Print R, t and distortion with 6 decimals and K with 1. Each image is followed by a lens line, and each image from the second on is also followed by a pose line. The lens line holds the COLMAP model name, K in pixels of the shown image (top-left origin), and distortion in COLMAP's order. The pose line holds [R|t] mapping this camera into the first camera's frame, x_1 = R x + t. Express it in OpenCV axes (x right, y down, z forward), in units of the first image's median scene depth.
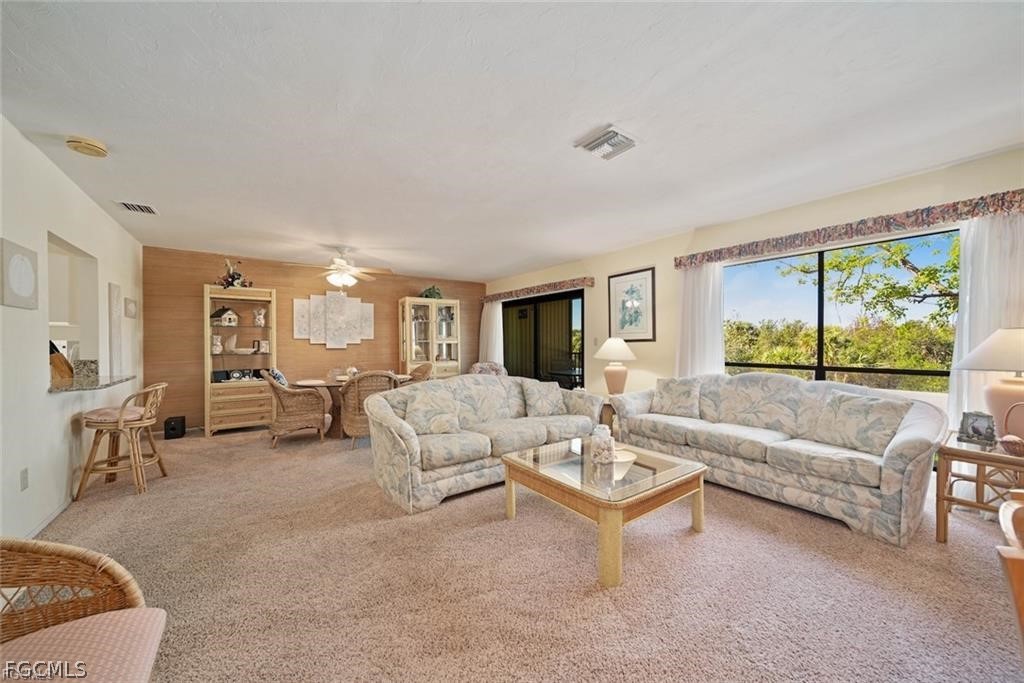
lens RADIAL K [[350.9, 0, 515.5], [0, 350.9, 344.7], [0, 0, 1]] dist [-0.000711, -0.002502]
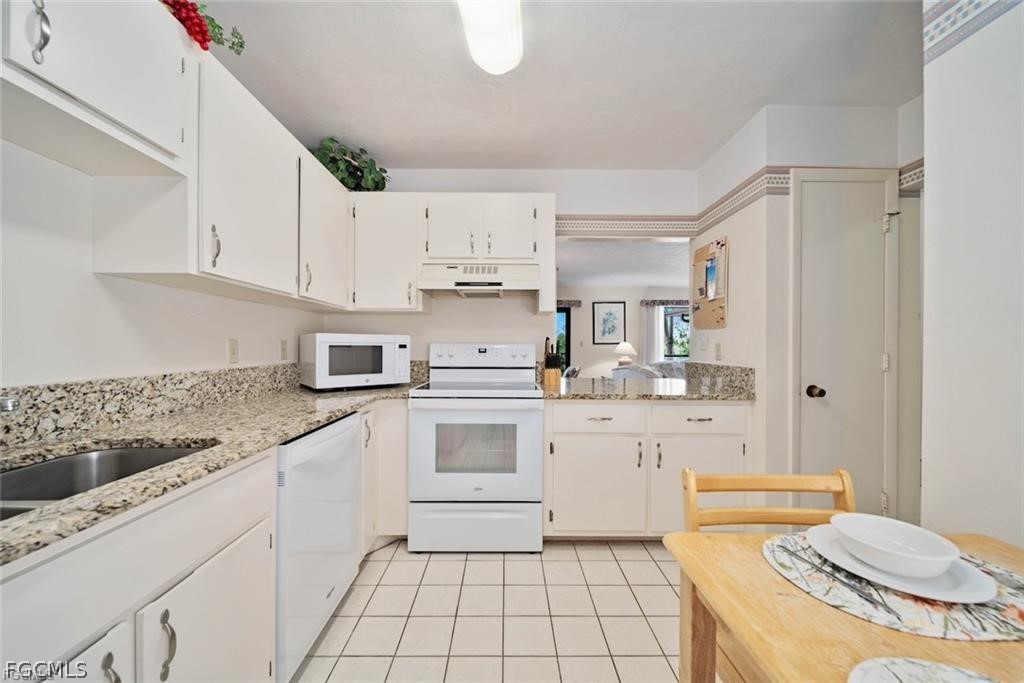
lens RADIAL K [[357.0, 0, 505.7], [0, 357.0, 346.2], [0, 0, 1]] dist [-0.001137, -0.001387]
pose [[0.608960, 0.003885, 0.793191, -1.381565], [-0.000799, 0.999991, -0.004284, 0.008907], [-0.793201, 0.001975, 0.608957, 0.382876]]
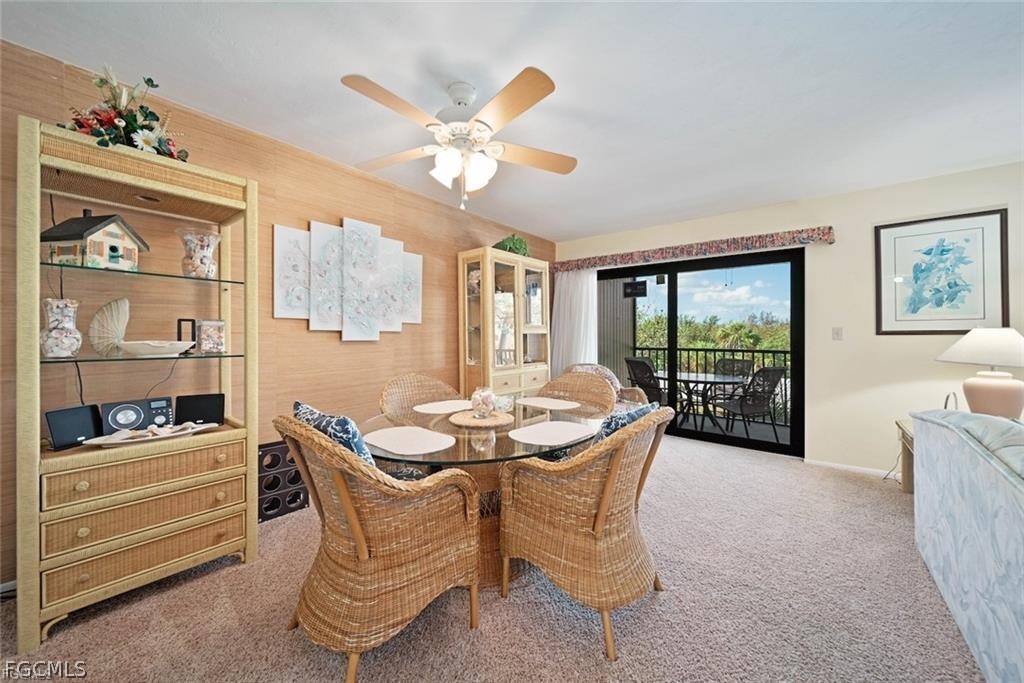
lens RADIAL K [[370.9, 0, 518.7], [0, 370.9, 336.5], [0, 0, 1]] dist [-0.005690, -0.000177]
pose [[0.969325, 0.010296, 0.245568, -0.552949], [-0.009913, 0.999947, -0.002796, 0.004714], [-0.245583, 0.000276, 0.969375, 0.597277]]
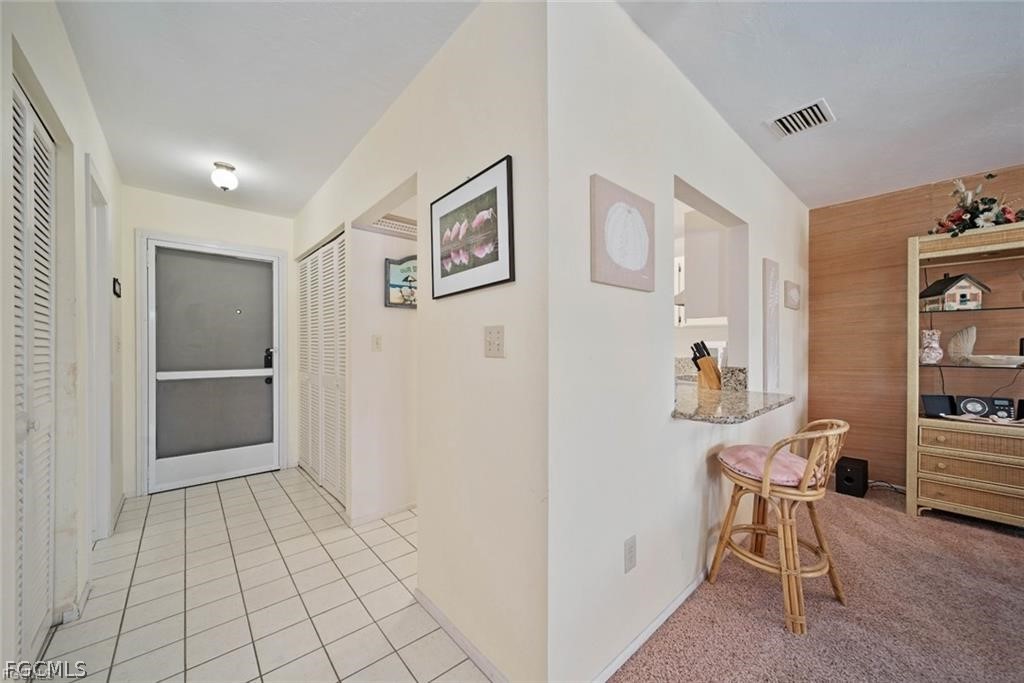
lens RADIAL K [[372.7, 0, 492.0], [0, 372.7, 349.6], [0, 0, 1]] dist [-0.000992, -0.000457]
pose [[0.044574, 0.011558, -0.998939, -0.318521], [-0.003986, 0.999927, 0.011391, 0.000356], [0.998998, 0.003474, 0.044617, 0.305425]]
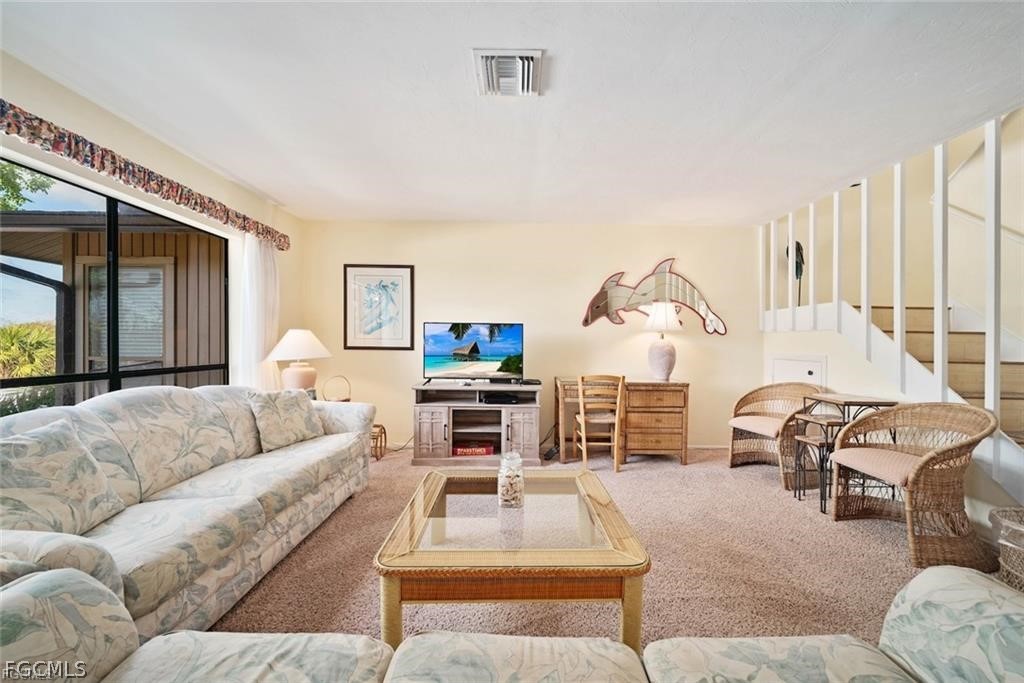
lens RADIAL K [[372.7, 0, 514.4], [0, 372.7, 342.6], [0, 0, 1]] dist [-0.001070, -0.000405]
pose [[-0.798326, -0.008036, 0.602171, -0.111570], [-0.007488, 0.999966, 0.003417, -0.002040], [-0.602178, -0.001781, -0.798360, 0.800422]]
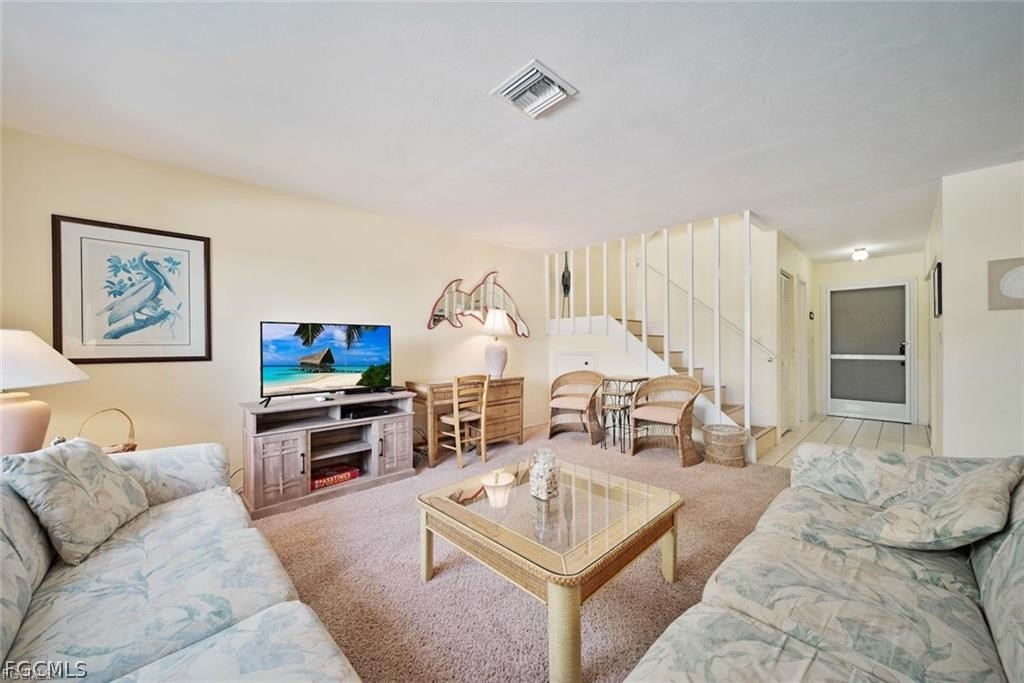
lens RADIAL K [[381.4, 0, 508.8], [0, 381.4, 343.7], [0, 0, 1]] dist [-0.000609, -0.000200]
pose [[-0.993119, 0.006371, -0.116936, 0.202089], [0.005774, 0.999969, 0.005444, -0.007638], [0.116967, 0.004731, -0.993125, 0.919519]]
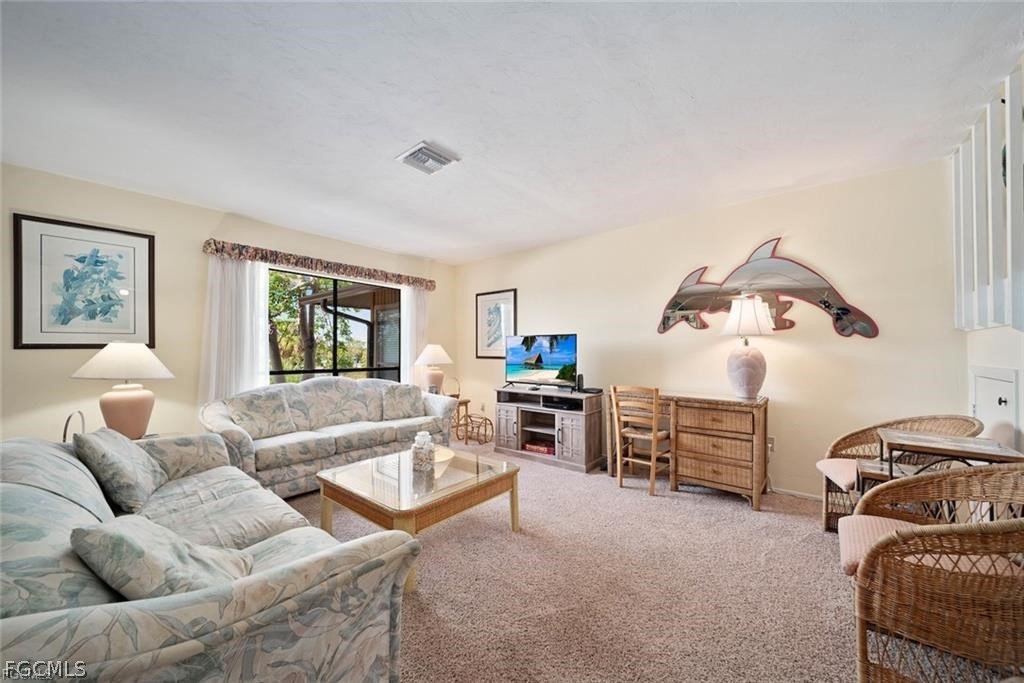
lens RADIAL K [[371.2, 0, 495.6], [0, 371.2, 347.8], [0, 0, 1]] dist [-0.000457, -0.000170]
pose [[-0.197030, 0.011244, 0.980333, -0.416185], [0.003011, 0.999936, -0.010864, -0.000332], [-0.980393, 0.000812, -0.197052, 0.500027]]
